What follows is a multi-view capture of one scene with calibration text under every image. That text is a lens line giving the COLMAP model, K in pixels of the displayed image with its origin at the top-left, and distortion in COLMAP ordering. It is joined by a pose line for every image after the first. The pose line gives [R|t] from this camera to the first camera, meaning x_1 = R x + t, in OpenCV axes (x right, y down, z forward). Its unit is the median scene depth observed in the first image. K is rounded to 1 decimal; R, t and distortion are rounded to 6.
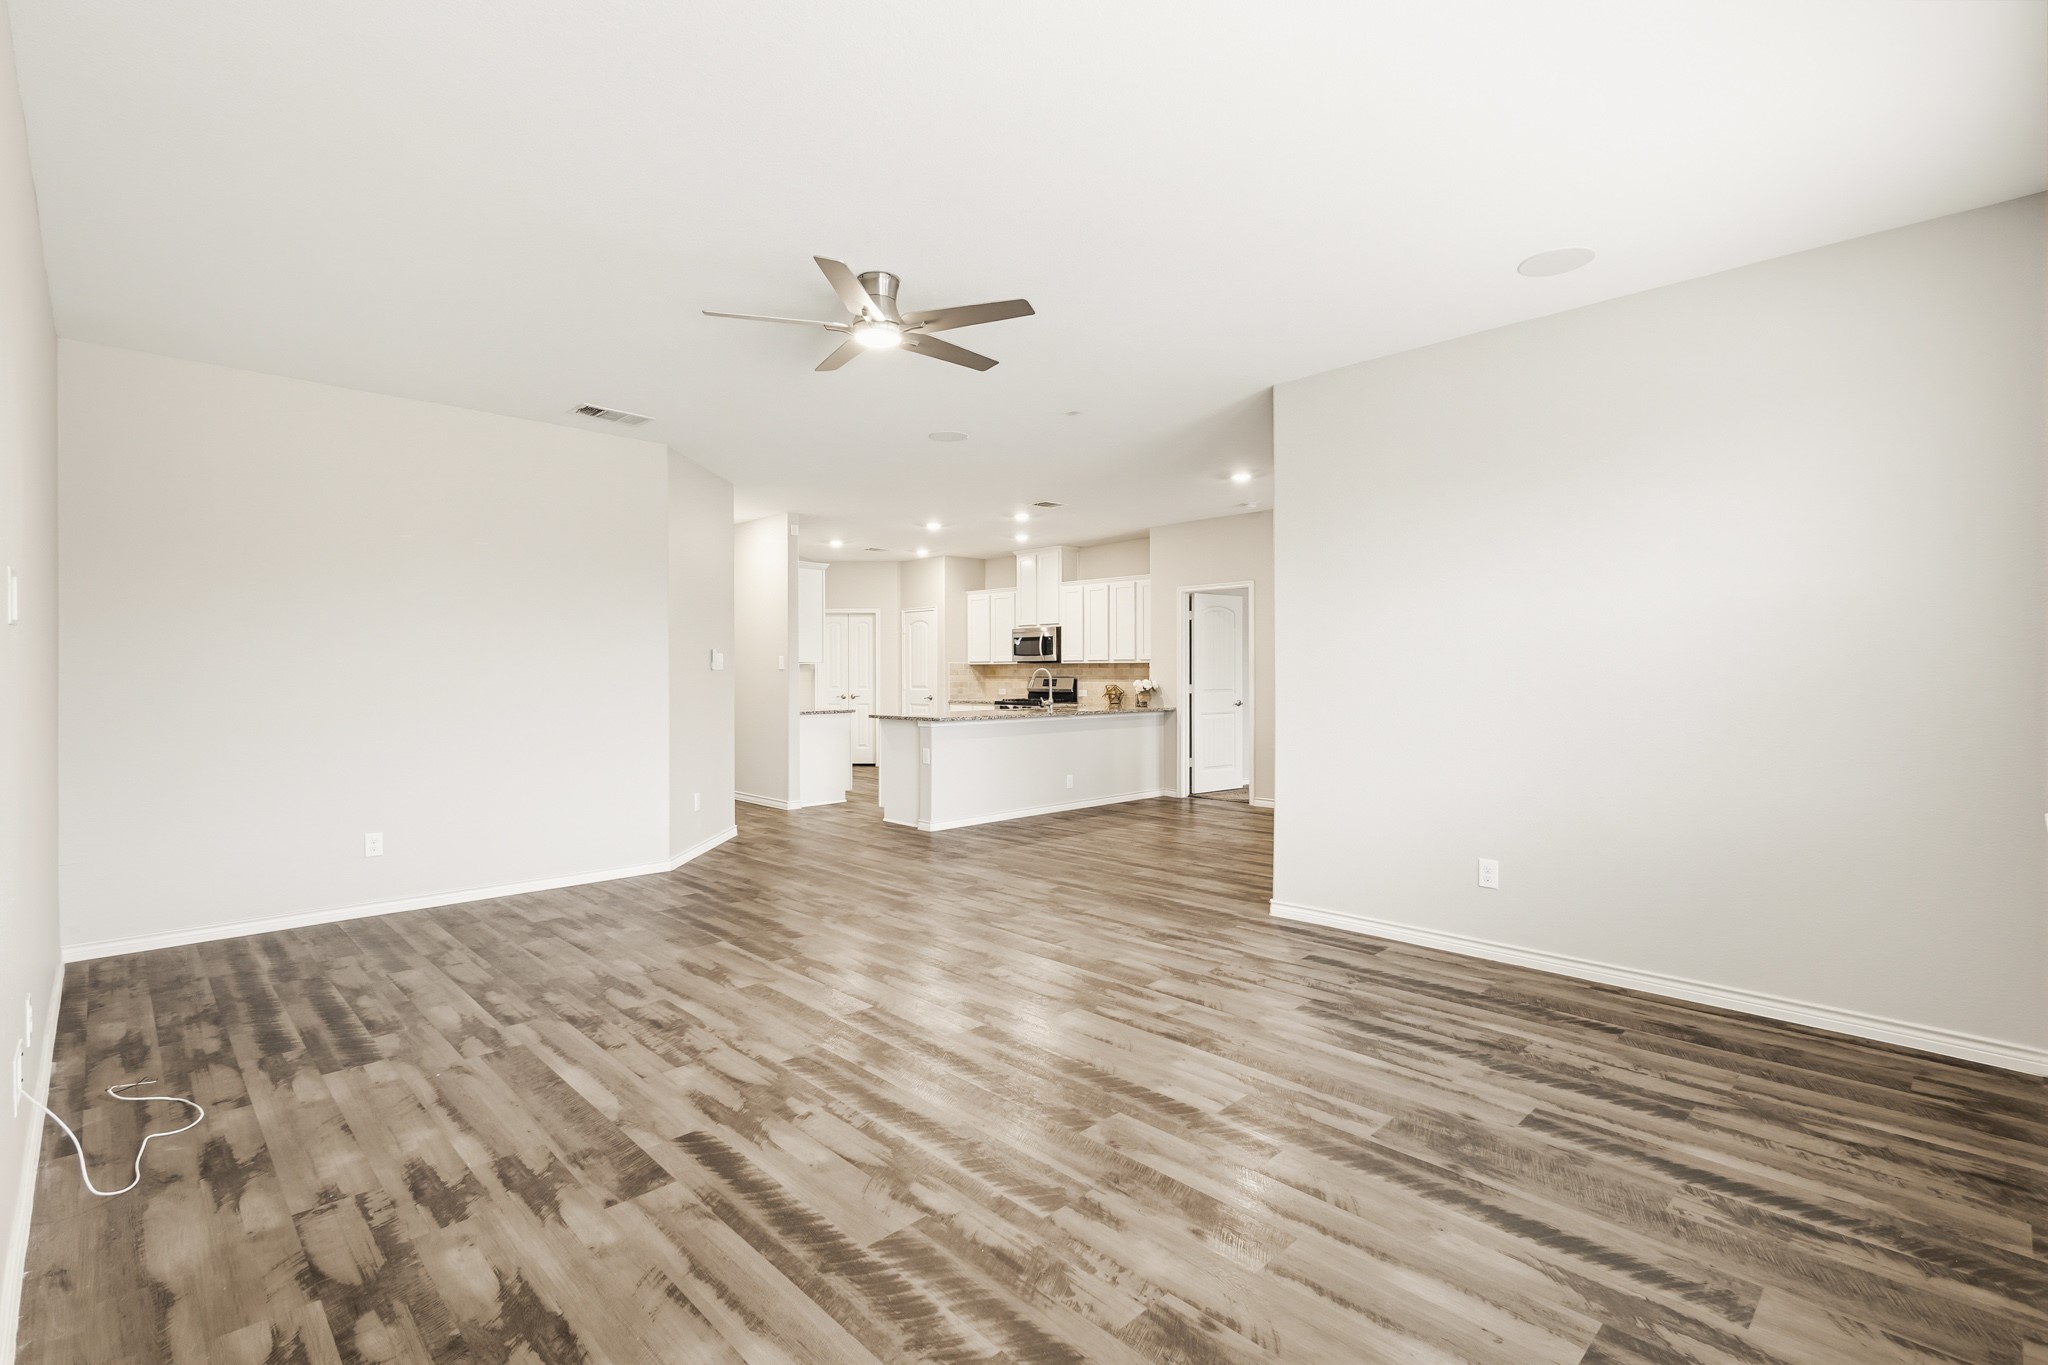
lens RADIAL K [[943.6, 0, 1028.7], [0, 943.6, 669.3], [0, 0, 1]] dist [0.003862, -0.000257]
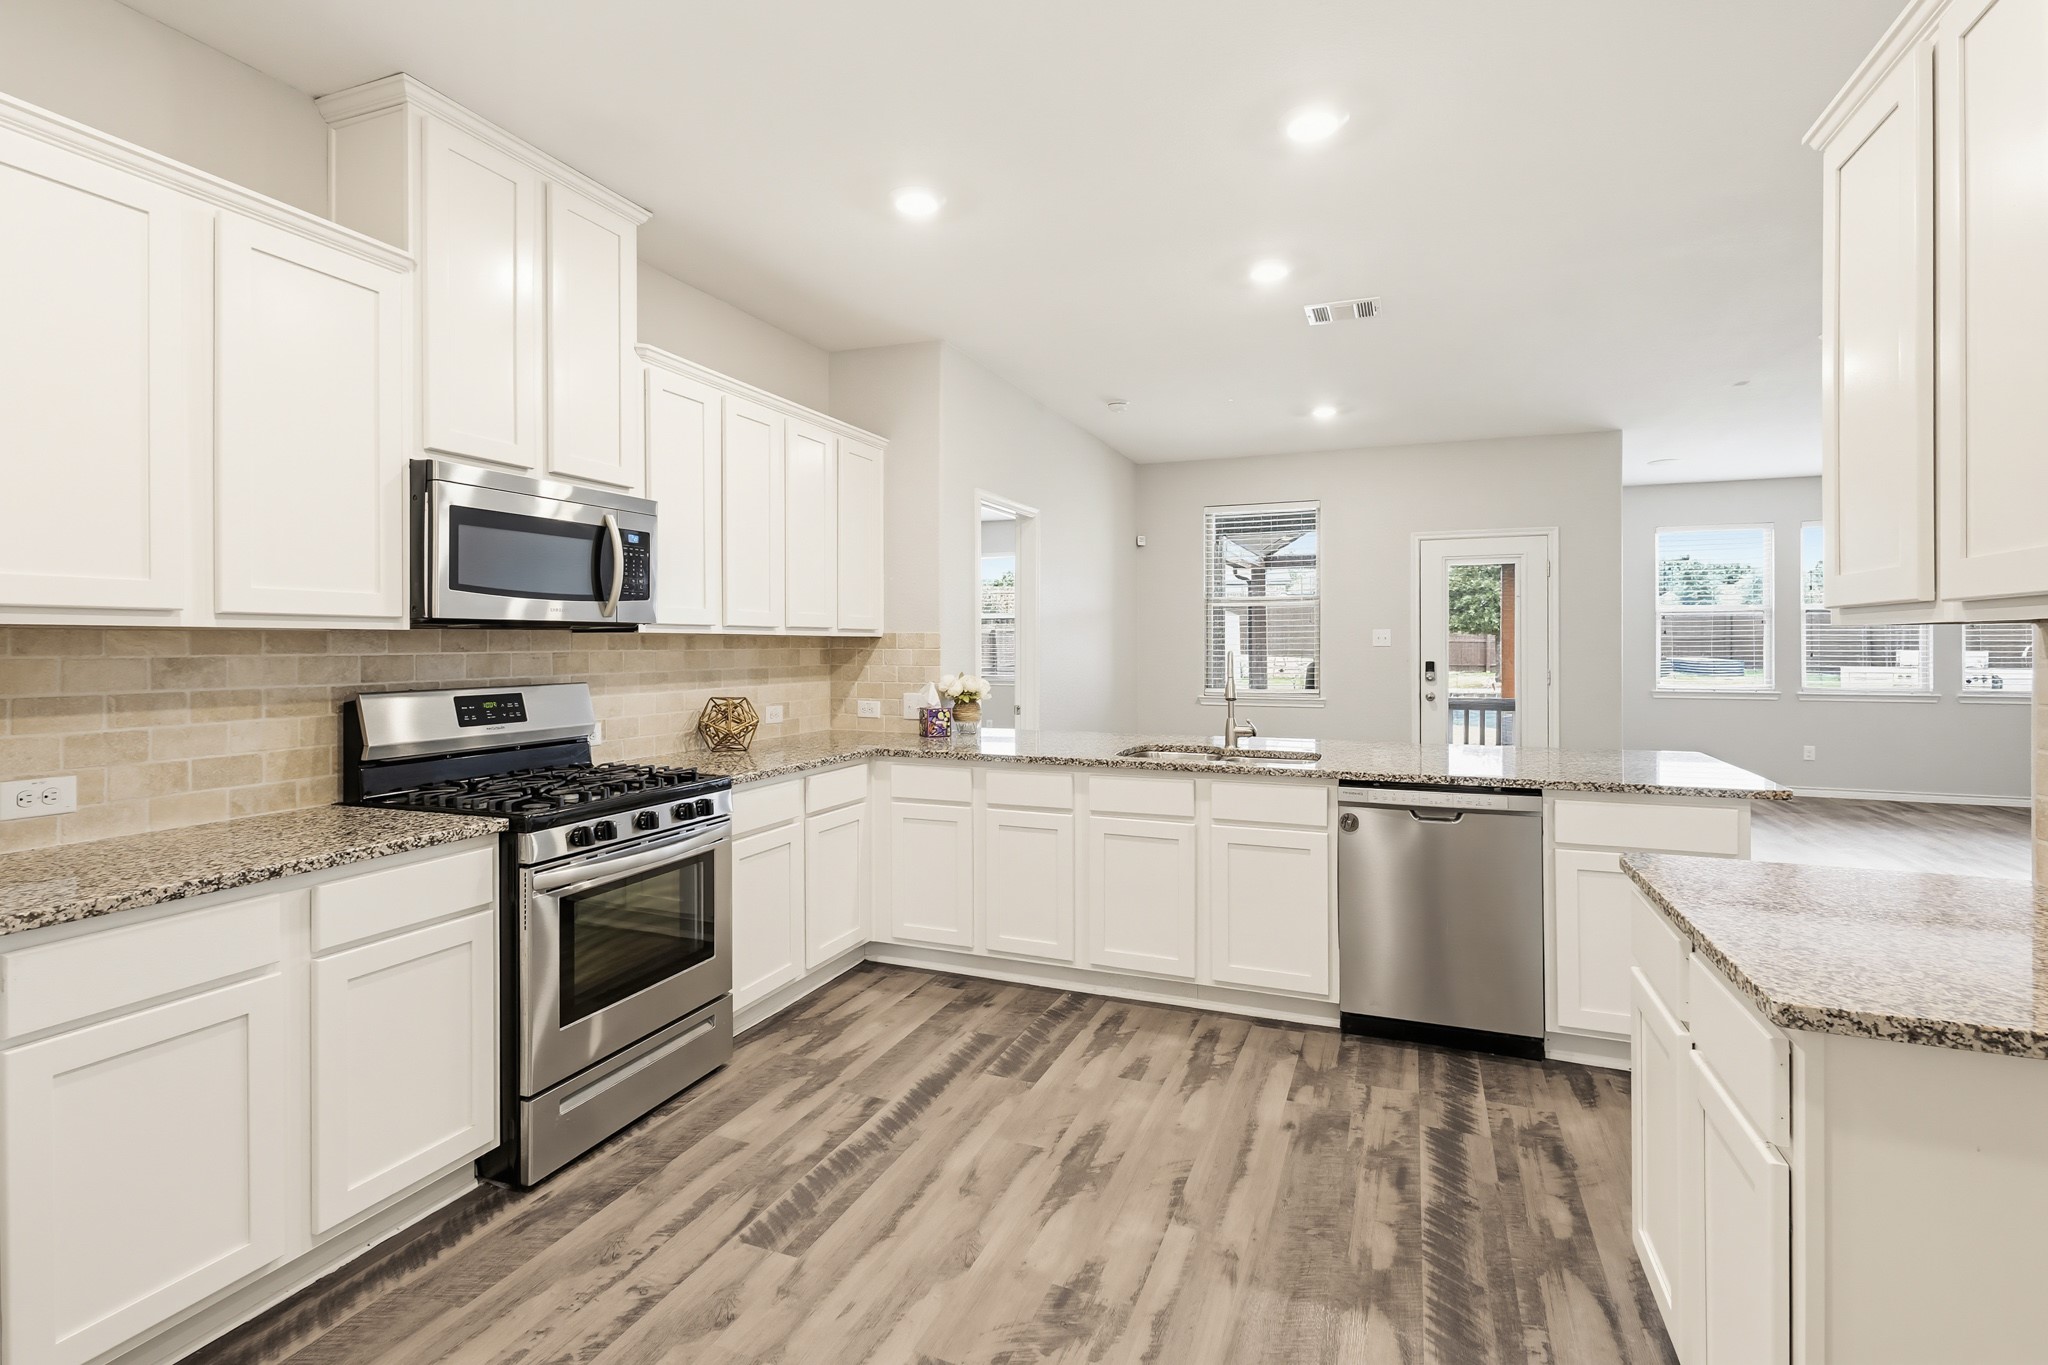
lens RADIAL K [[954.2, 0, 1025.4], [0, 954.2, 645.7], [0, 0, 1]] dist [0.008535, 0.000866]
pose [[-0.402327, 0.002419, 0.915493, -0.304837], [0.000499, 0.999997, -0.002423, -0.001945], [-0.915496, -0.000518, -0.402327, 1.133733]]
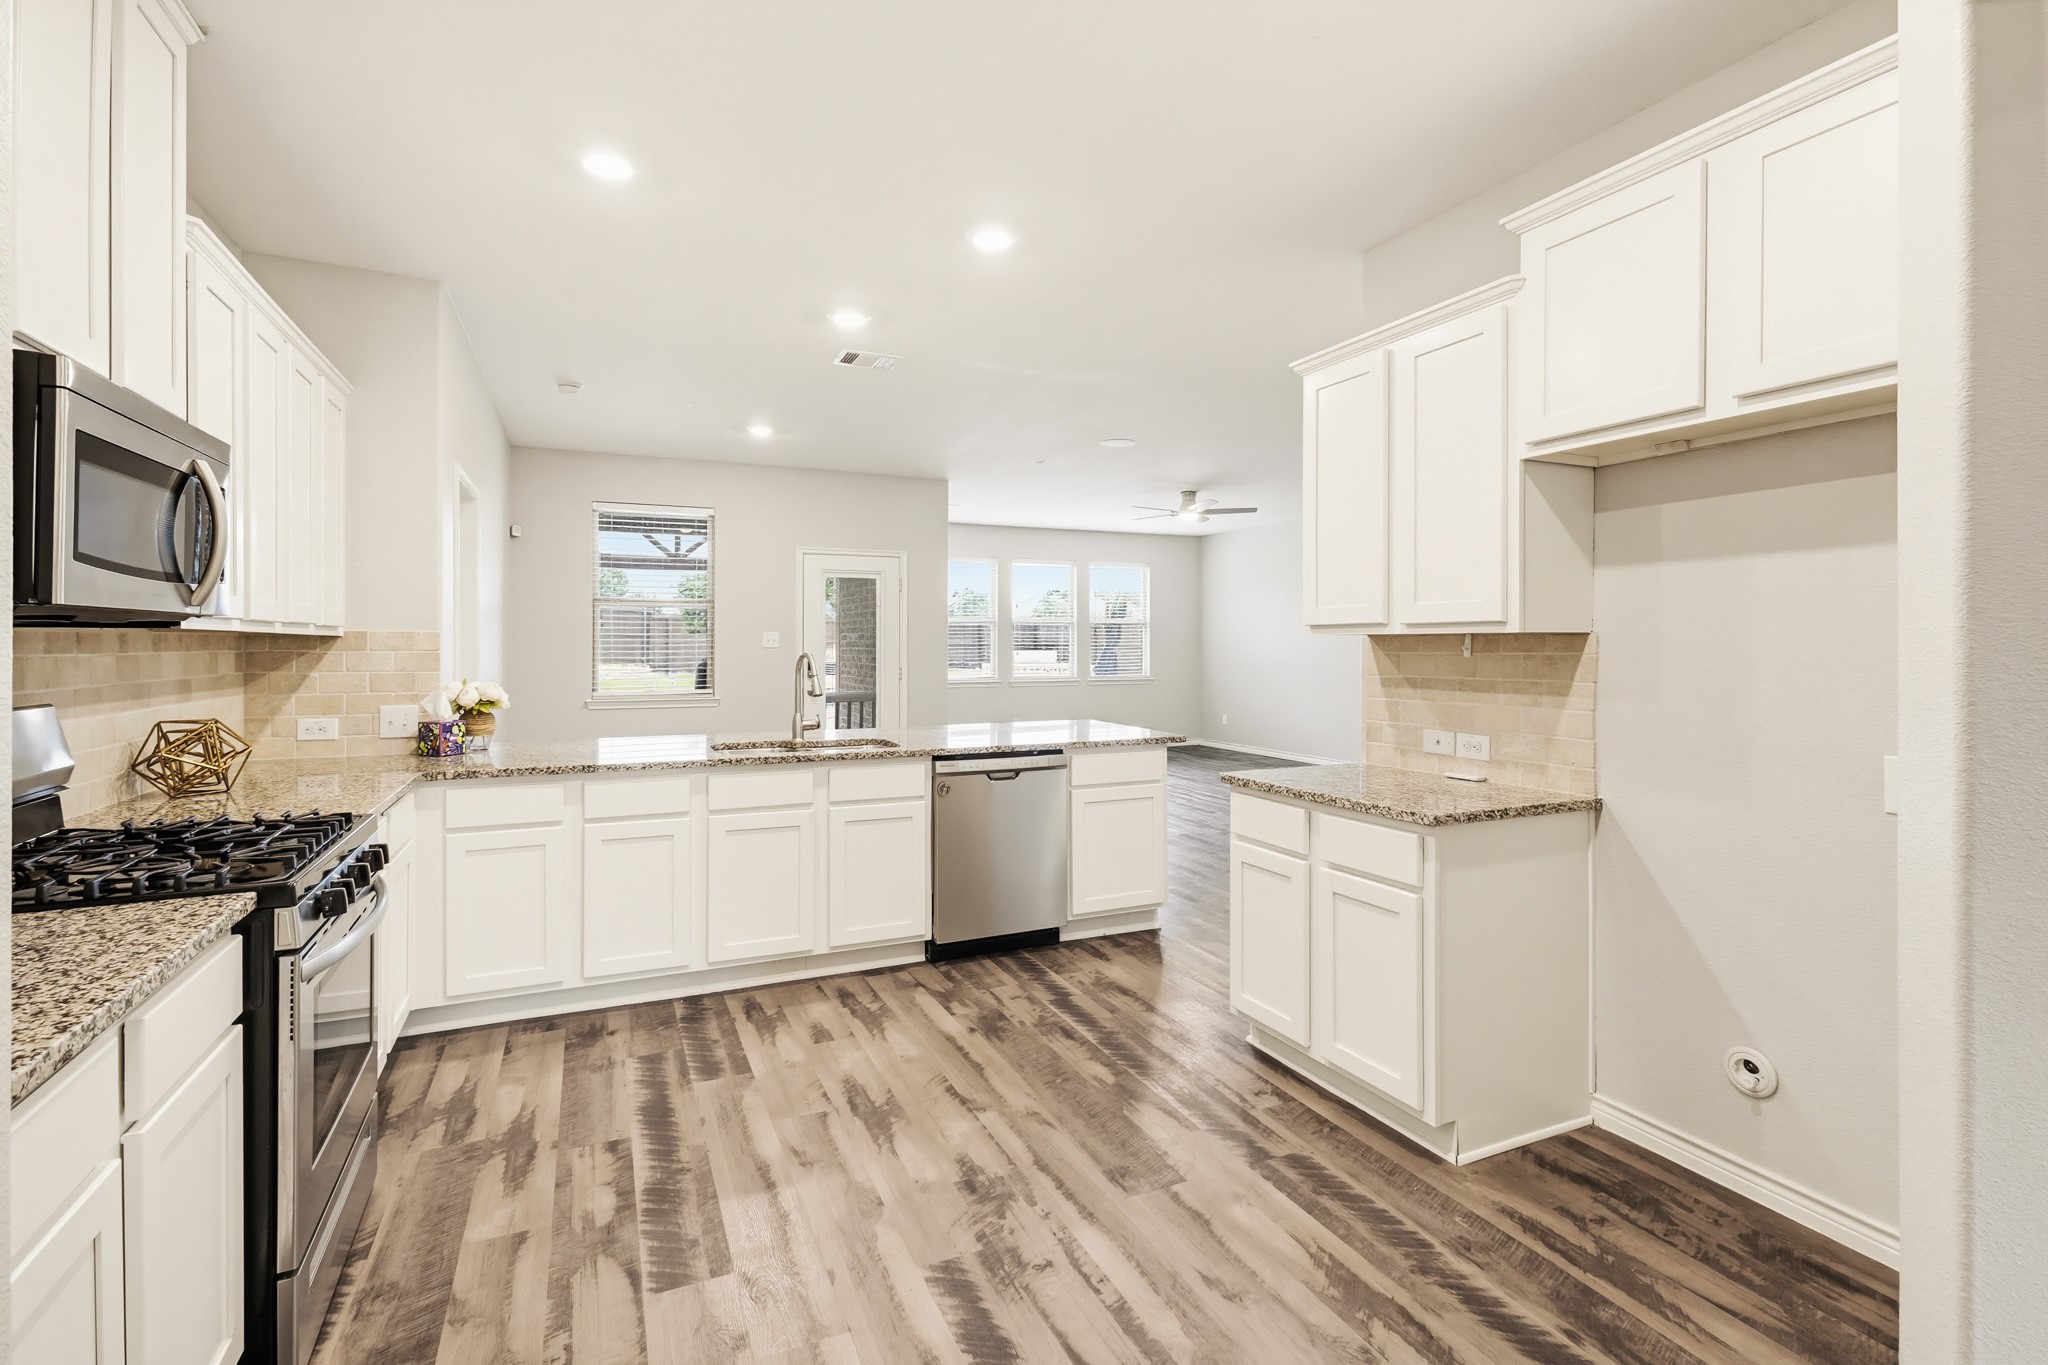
lens RADIAL K [[954.2, 0, 1025.4], [0, 954.2, 645.7], [0, 0, 1]] dist [0.008535, 0.000866]
pose [[-0.940064, 0.003772, 0.340978, -0.221633], [0.003077, 0.999992, -0.002579, -0.001910], [-0.340985, -0.001375, -0.940068, 1.266576]]
